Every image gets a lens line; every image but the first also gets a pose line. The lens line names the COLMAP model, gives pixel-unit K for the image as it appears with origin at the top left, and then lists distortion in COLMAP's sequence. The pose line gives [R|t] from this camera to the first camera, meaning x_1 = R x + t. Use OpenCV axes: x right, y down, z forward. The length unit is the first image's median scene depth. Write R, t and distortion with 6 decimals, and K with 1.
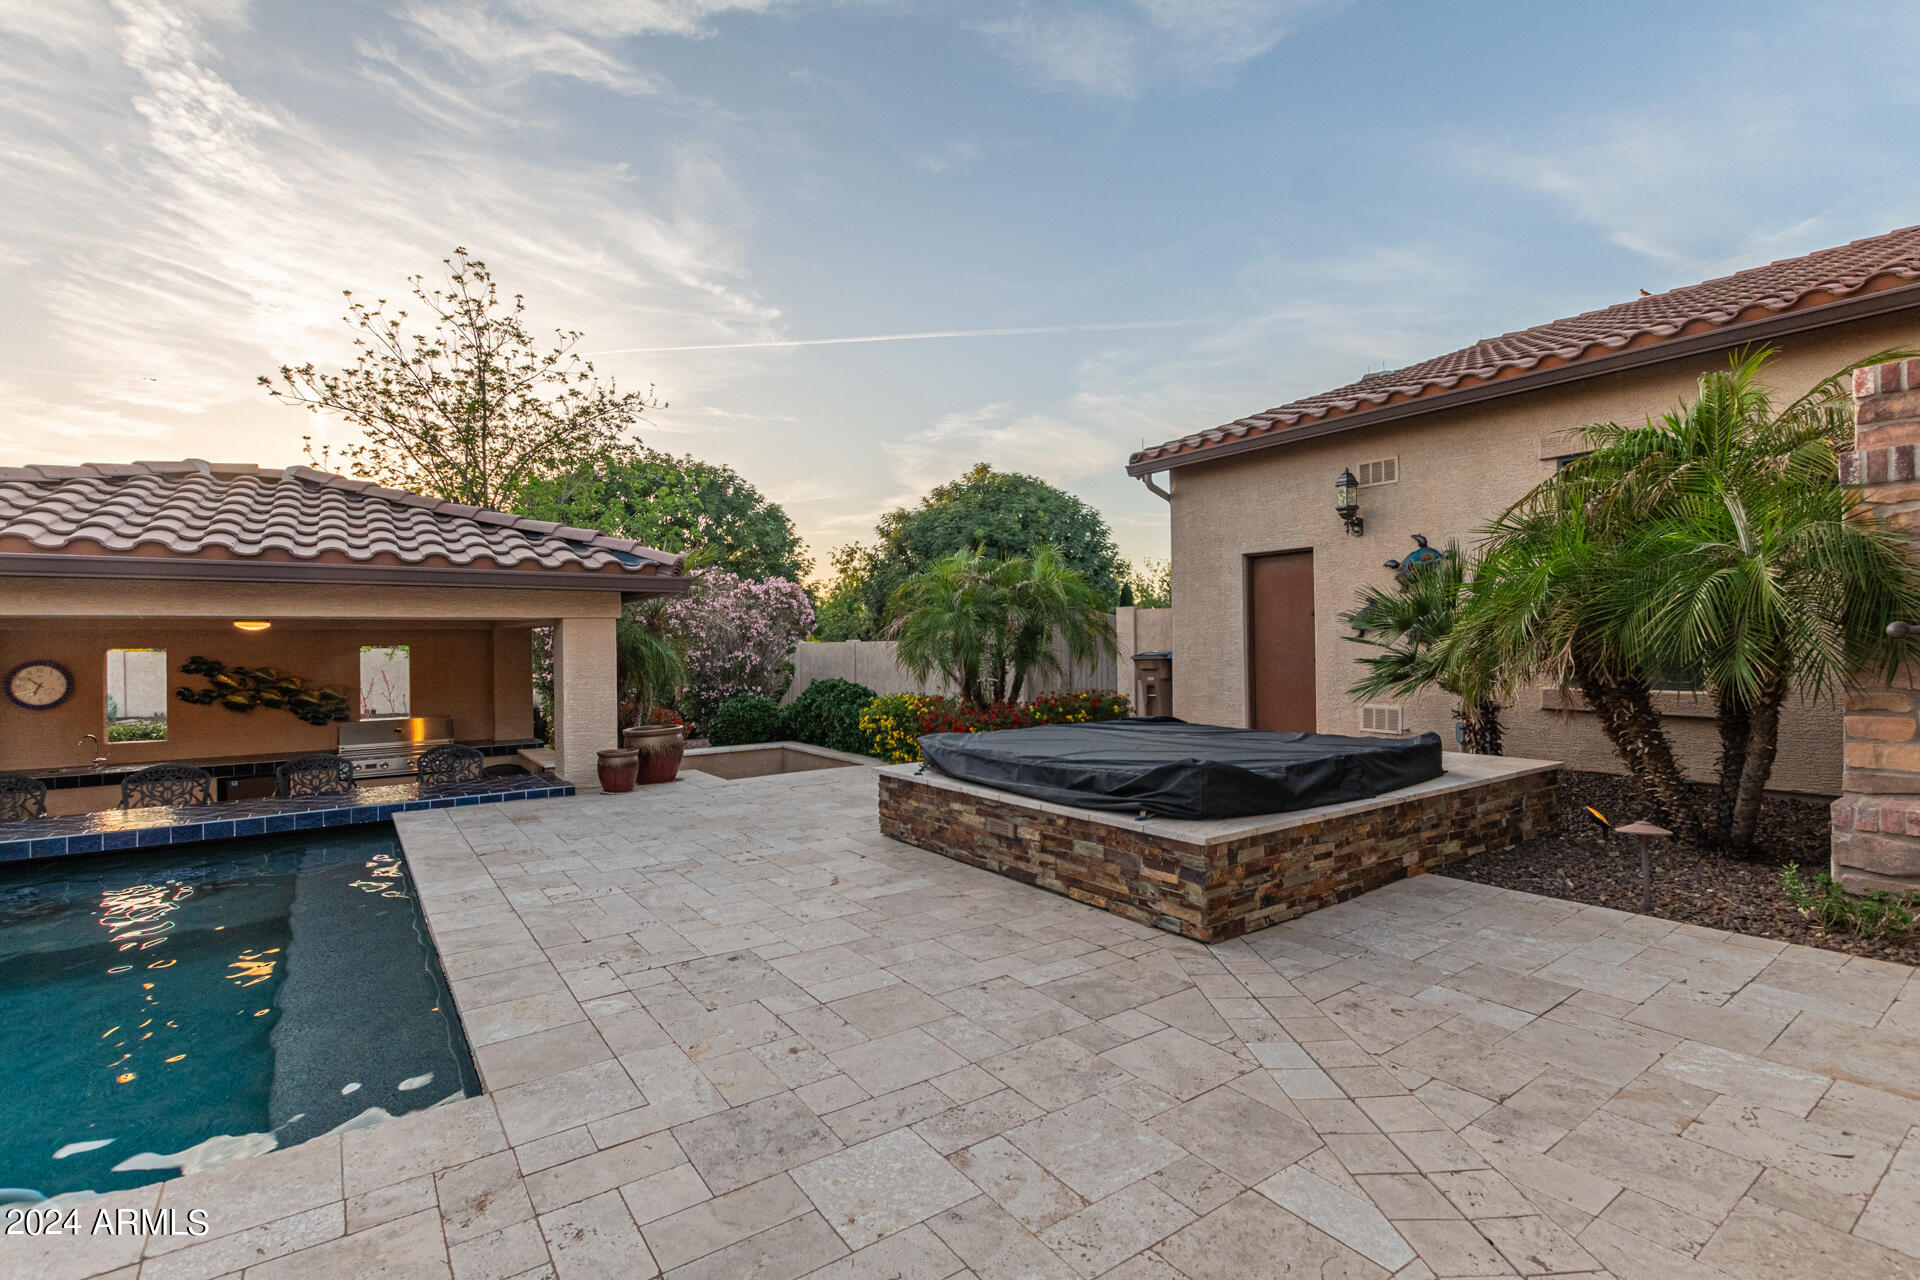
lens RADIAL K [[876.8, 0, 960.0], [0, 876.8, 640.0], [0, 0, 1]] dist [-0.001240, 0.000033]
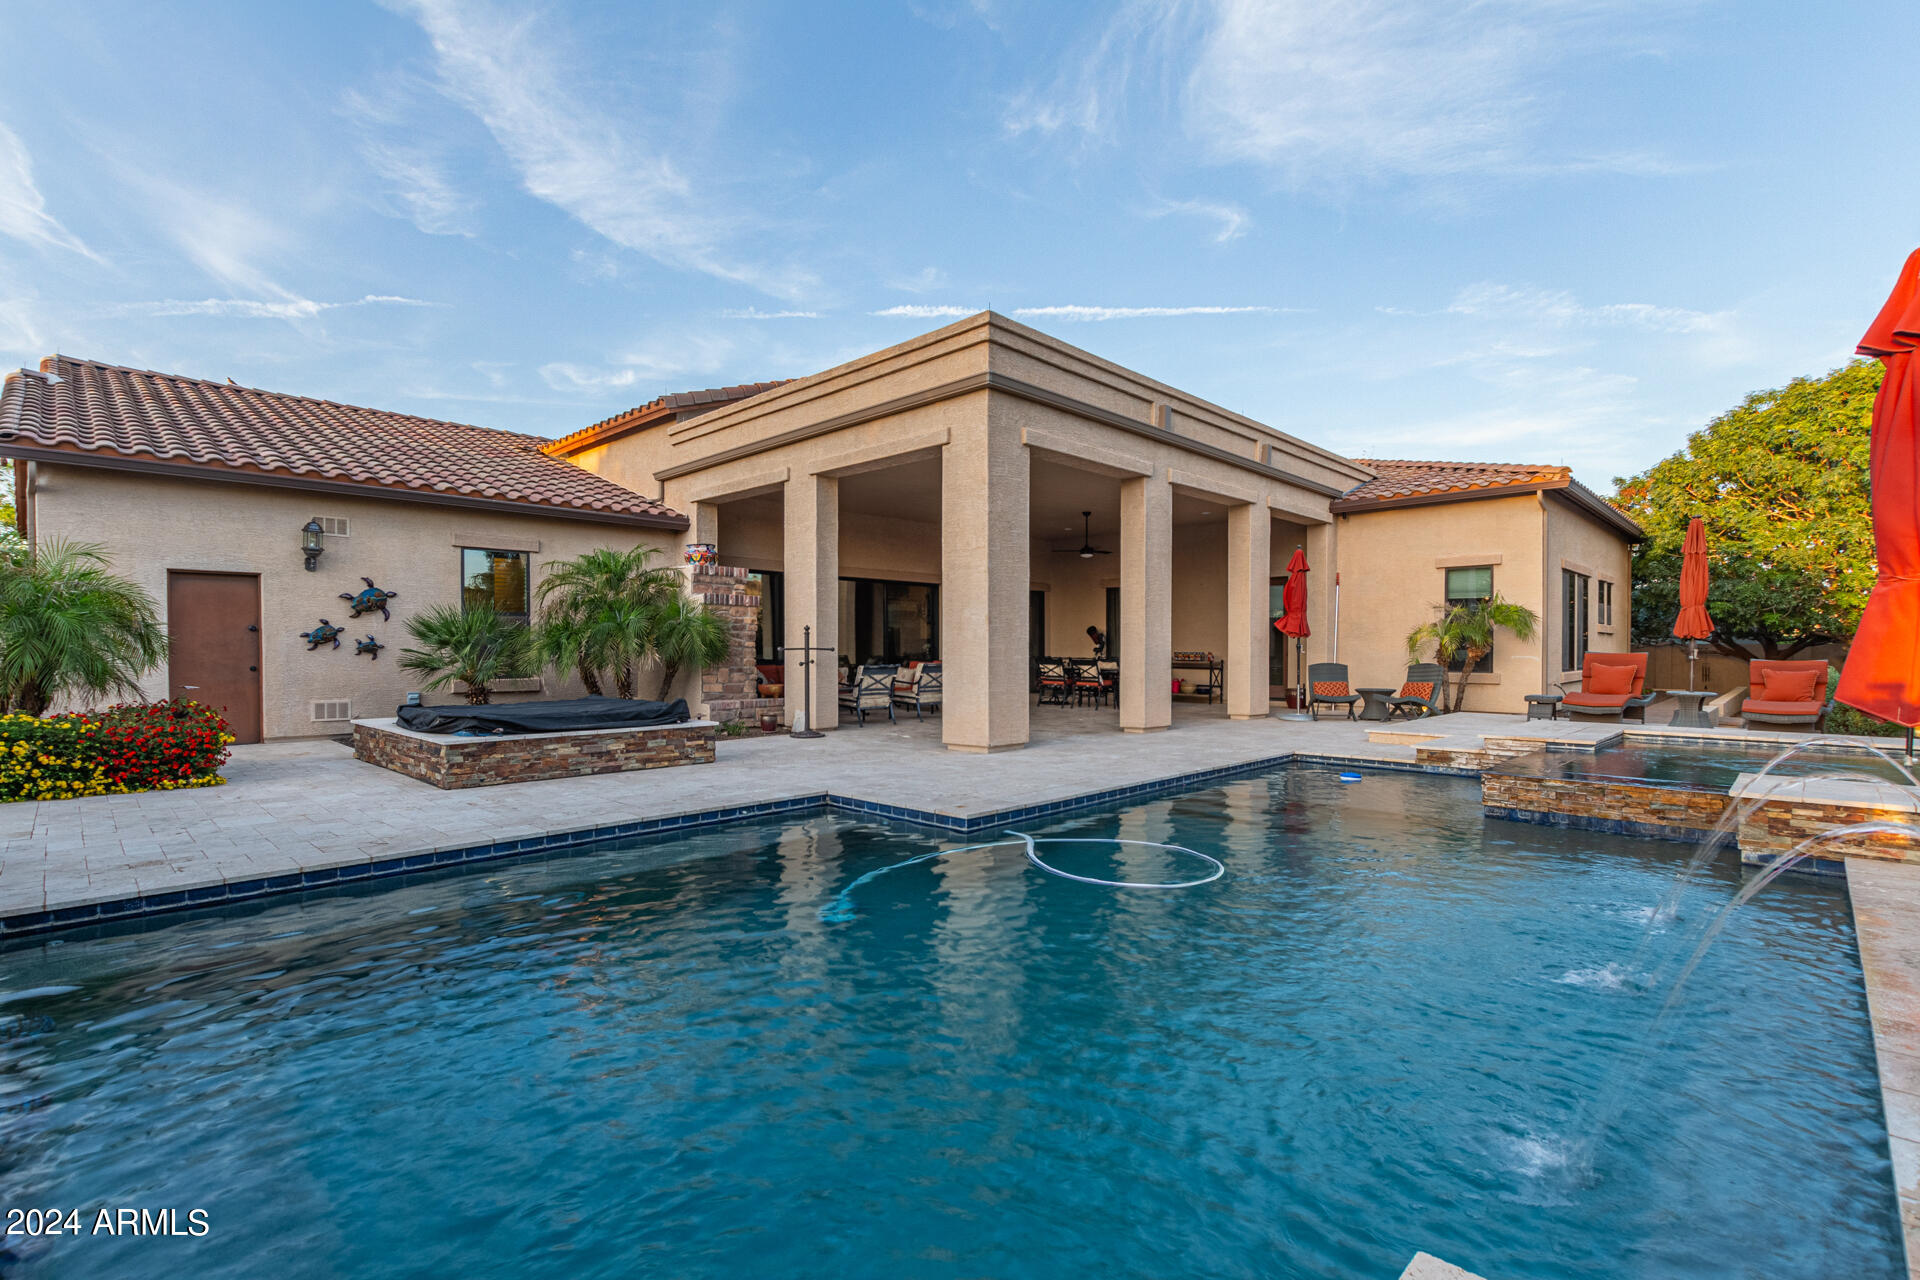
lens RADIAL K [[876.8, 0, 960.0], [0, 876.8, 640.0], [0, 0, 1]] dist [-0.001240, 0.000033]
pose [[-0.177627, 0.023554, 0.983816, -1.654456], [0.000472, 0.999715, -0.023849, 0.023736], [-0.984098, -0.003772, -0.177588, 0.485132]]
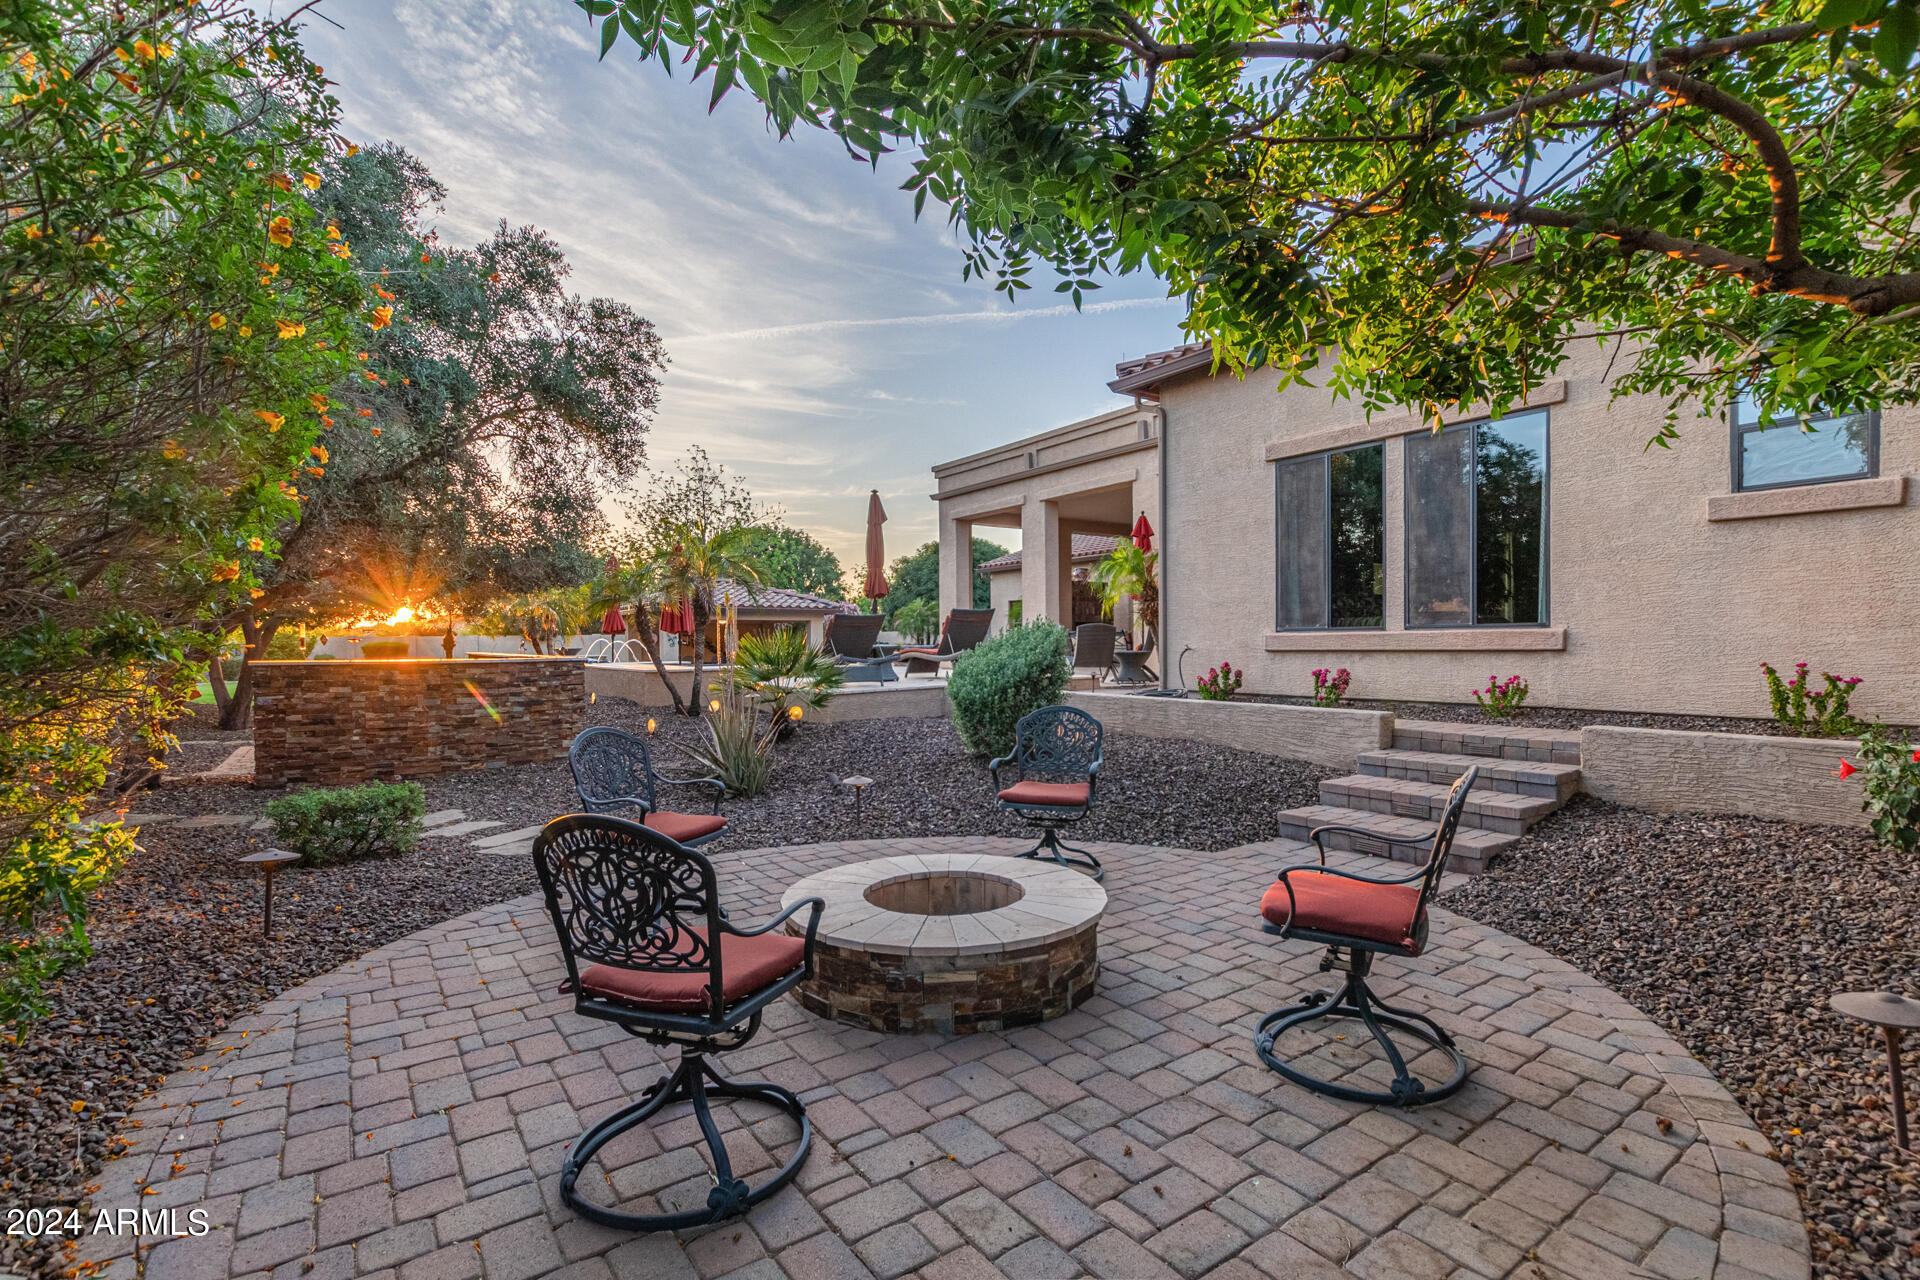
lens RADIAL K [[876.8, 0, 960.0], [0, 876.8, 640.0], [0, 0, 1]] dist [-0.001240, 0.000033]
pose [[0.999914, 0.004851, -0.012211, 0.355509], [-0.004838, 0.999988, 0.001092, 0.075122], [0.012217, -0.001032, 0.999925, -4.006778]]
